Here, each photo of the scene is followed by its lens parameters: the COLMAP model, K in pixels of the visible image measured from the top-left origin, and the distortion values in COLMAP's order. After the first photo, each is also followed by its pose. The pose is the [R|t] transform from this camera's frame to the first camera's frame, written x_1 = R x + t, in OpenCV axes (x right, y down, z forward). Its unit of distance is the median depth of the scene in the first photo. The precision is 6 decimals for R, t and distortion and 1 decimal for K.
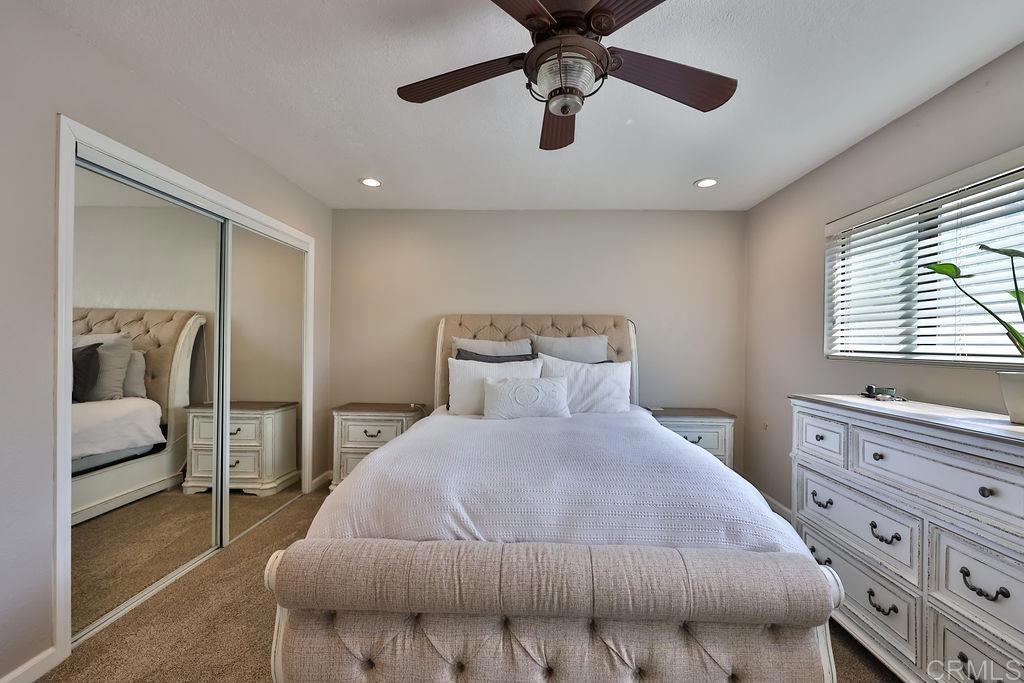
lens RADIAL K [[436.0, 0, 514.5], [0, 436.0, 341.7], [0, 0, 1]] dist [-0.000162, 0.000199]
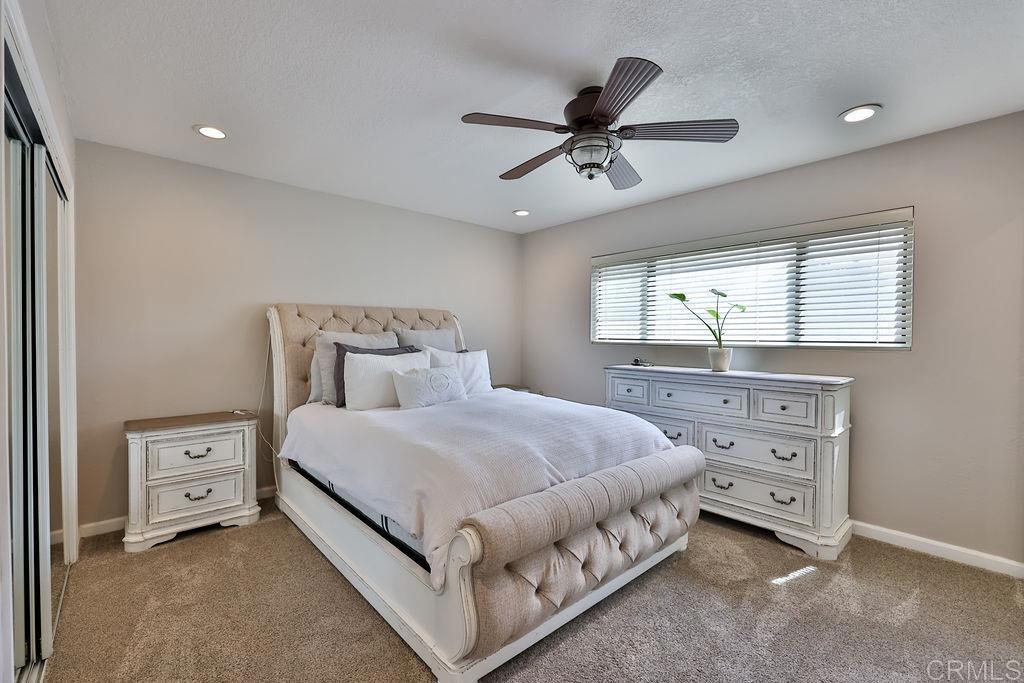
lens RADIAL K [[436.0, 0, 514.3], [0, 436.0, 340.3], [0, 0, 1]] dist [-0.000162, 0.000199]
pose [[0.724891, -0.017873, 0.688631, -0.568766], [0.002686, 0.999729, 0.023120, -0.011192], [-0.688858, -0.014910, 0.724743, 0.059495]]
